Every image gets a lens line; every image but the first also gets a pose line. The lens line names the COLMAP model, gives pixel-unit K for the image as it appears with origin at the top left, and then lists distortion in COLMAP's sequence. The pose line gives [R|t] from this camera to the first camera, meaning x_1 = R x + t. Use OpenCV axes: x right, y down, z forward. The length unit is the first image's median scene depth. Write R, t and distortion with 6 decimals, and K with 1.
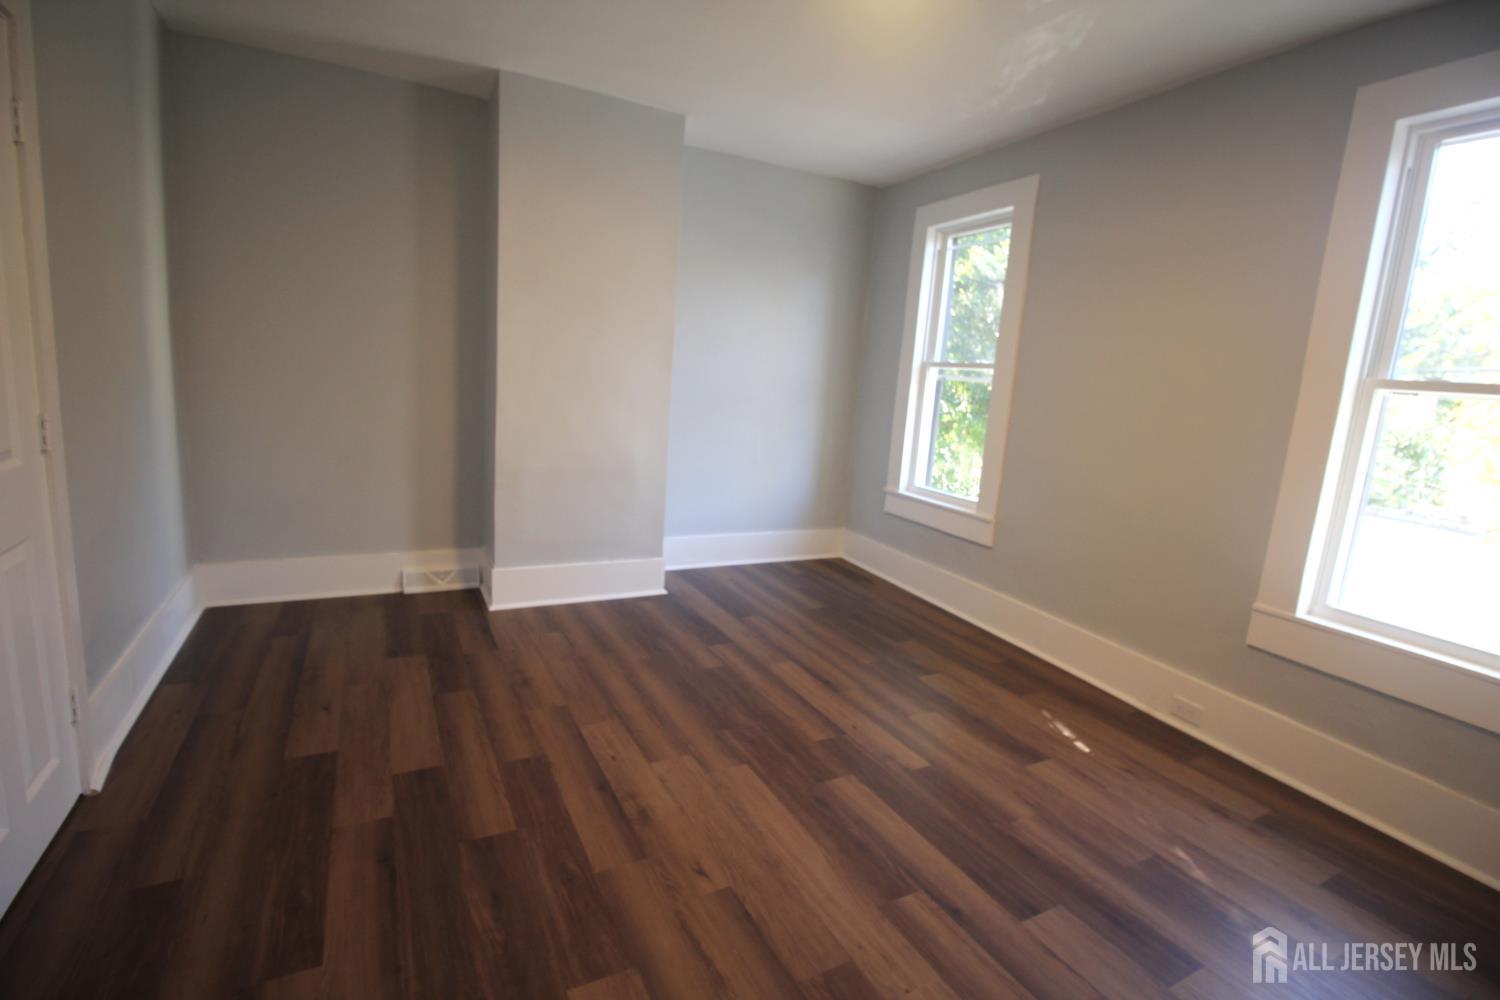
lens RADIAL K [[711.7, 0, 750.0], [0, 711.7, 500.0], [0, 0, 1]] dist [0.001067, -0.012475]
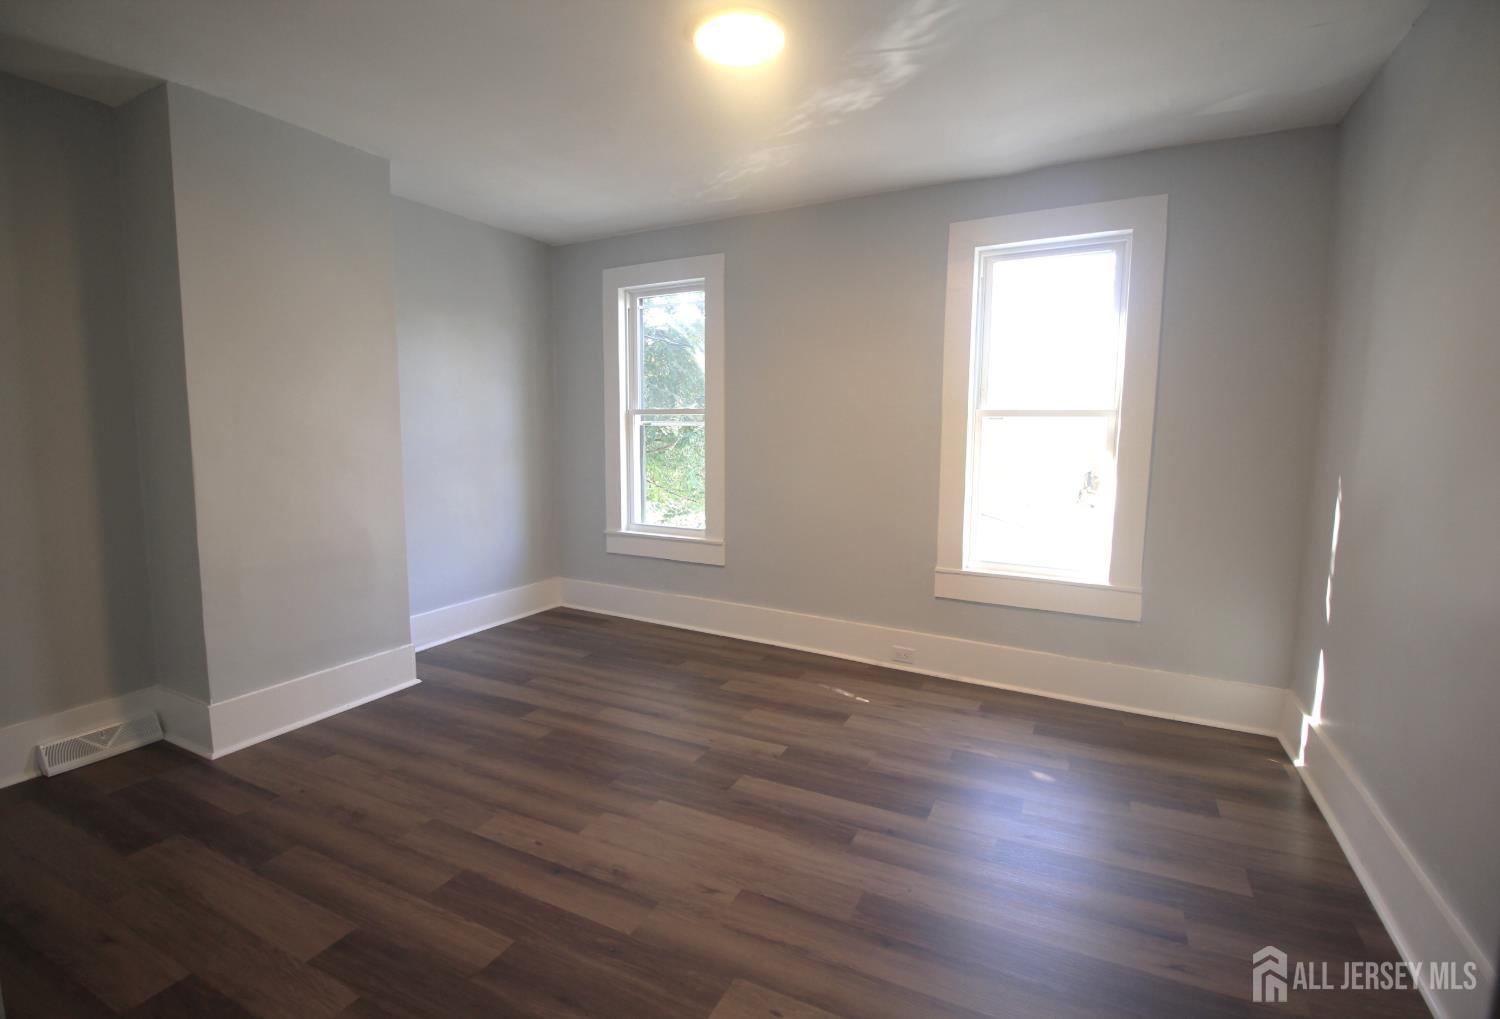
lens RADIAL K [[716.8, 0, 765.8], [0, 716.8, 507.8], [0, 0, 1]] dist [0.000317, -0.013308]
pose [[0.804098, -0.130055, 0.580096, -0.323630], [0.153462, 0.988115, 0.008811, -0.032550], [-0.574348, 0.081938, 0.814500, 0.002281]]
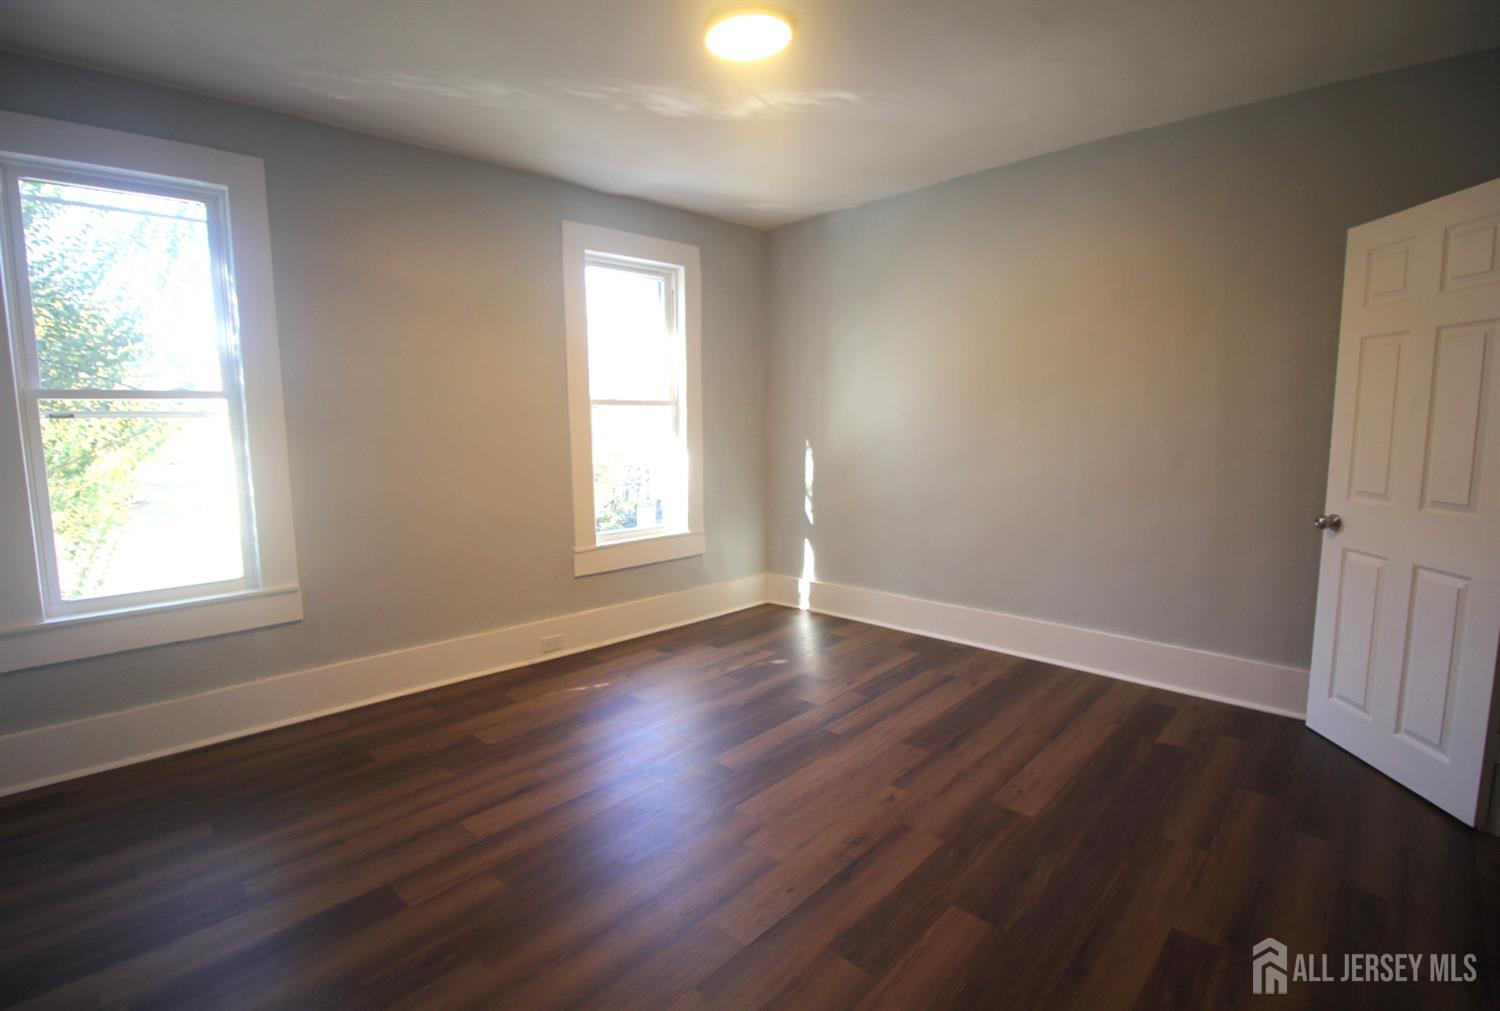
lens RADIAL K [[683.0, 0, 750.0], [0, 683.0, 505.5], [0, 0, 1]] dist [-0.004125, -0.000667]
pose [[-0.319812, -0.188519, 0.928537, -0.608860], [0.152795, 0.956917, 0.246907, -0.201637], [-0.935080, 0.220839, -0.277228, 0.847480]]
